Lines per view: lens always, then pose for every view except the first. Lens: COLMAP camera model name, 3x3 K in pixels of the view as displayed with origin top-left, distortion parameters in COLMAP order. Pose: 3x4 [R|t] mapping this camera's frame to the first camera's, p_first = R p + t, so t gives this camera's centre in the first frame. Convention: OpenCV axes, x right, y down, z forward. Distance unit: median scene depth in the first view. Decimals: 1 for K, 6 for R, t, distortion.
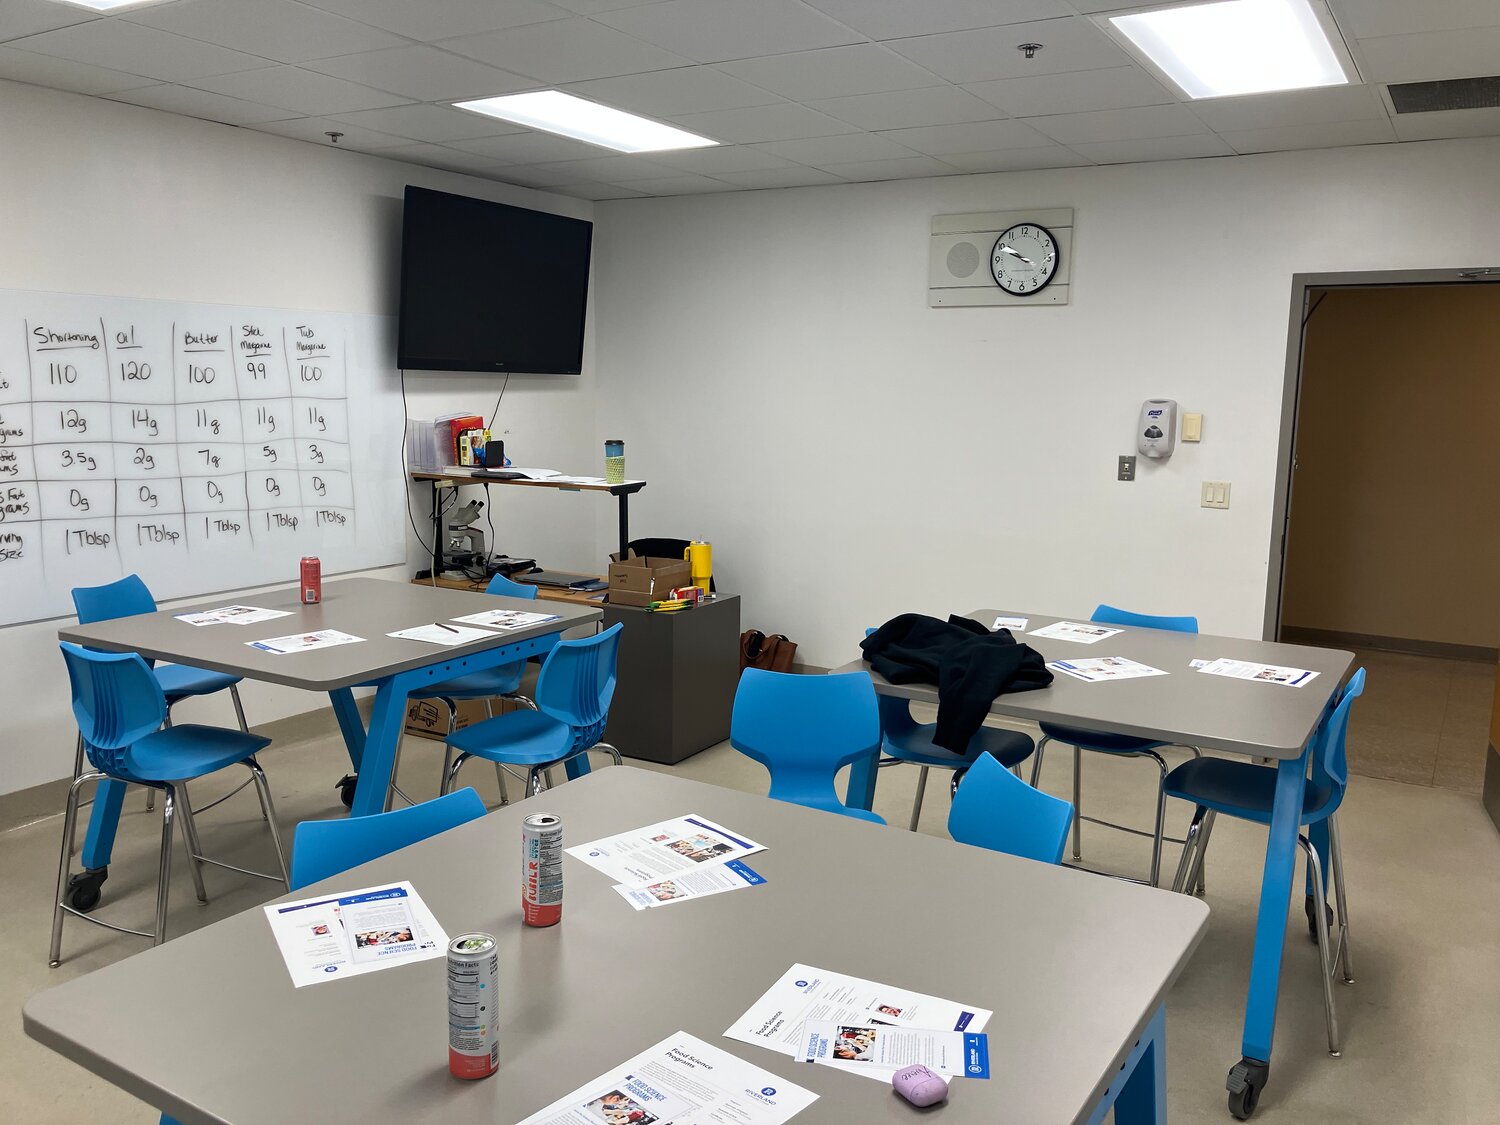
lens RADIAL K [[1215.5, 0, 750.0], [0, 1215.5, 562.5], [0, 0, 1]] dist [-0.000508, -0.001542]
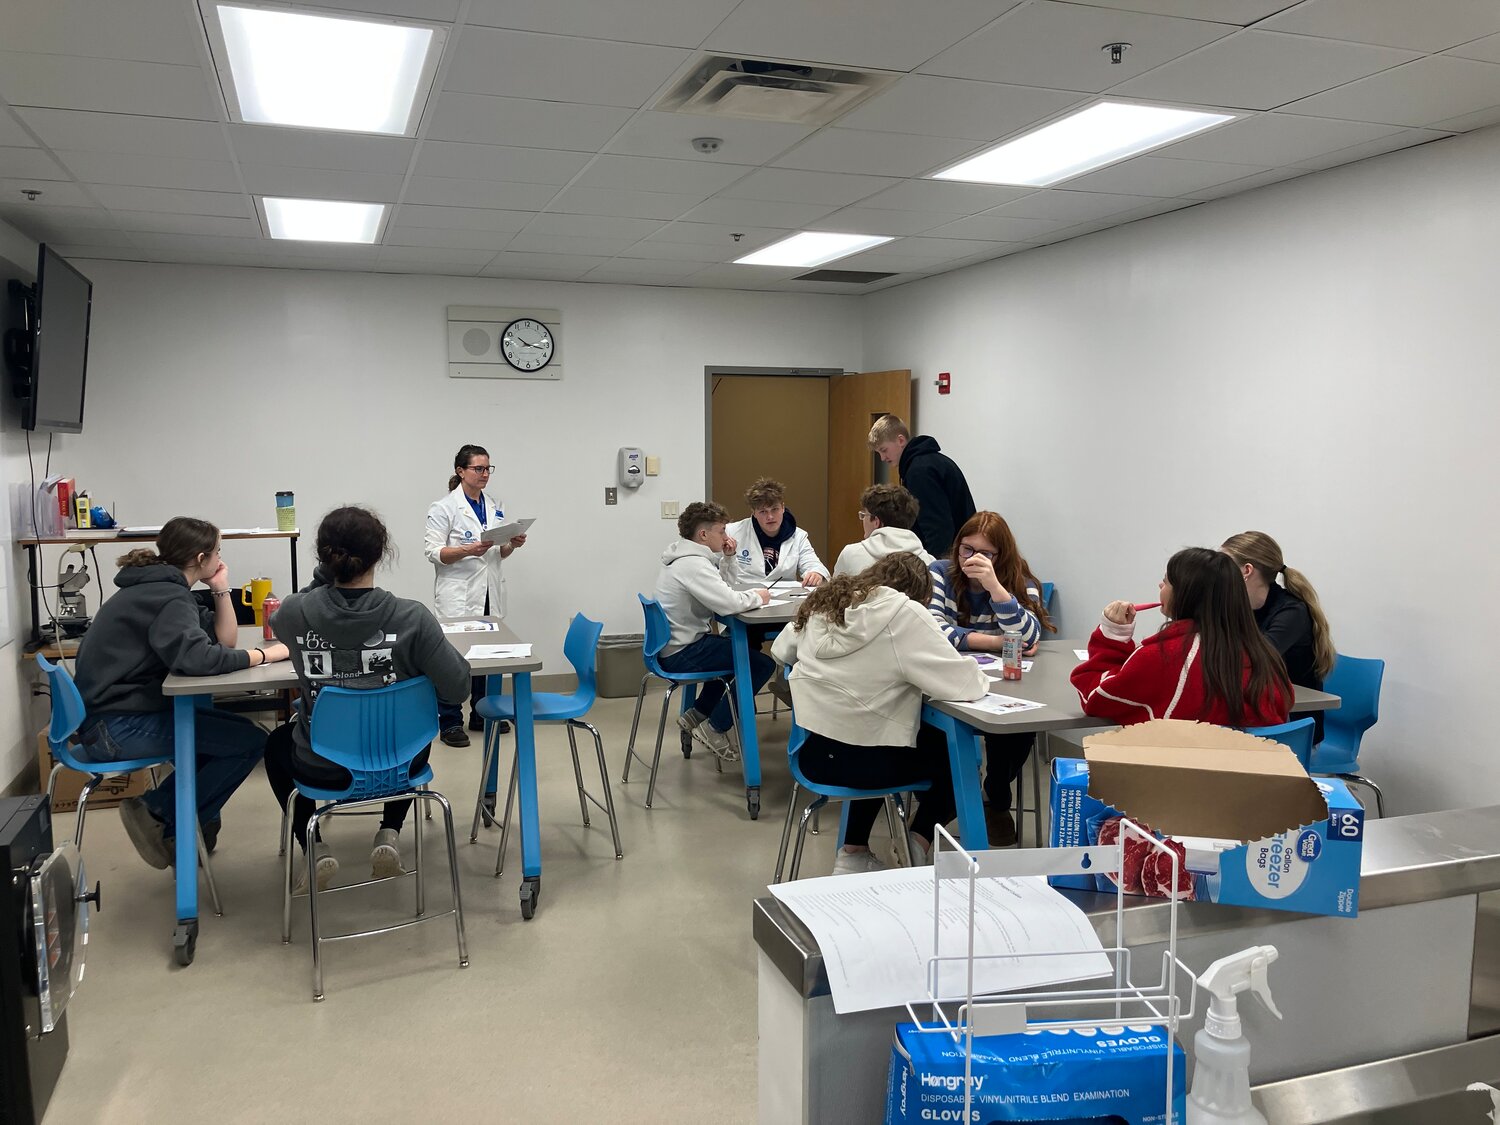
lens RADIAL K [[1215.5, 0, 750.0], [0, 1215.5, 562.5], [0, 0, 1]] dist [-0.000508, -0.001542]
pose [[0.631263, -0.089338, 0.770406, -0.679162], [0.121499, 0.992470, 0.015534, -0.002579], [-0.765993, 0.083798, 0.637364, -0.022290]]
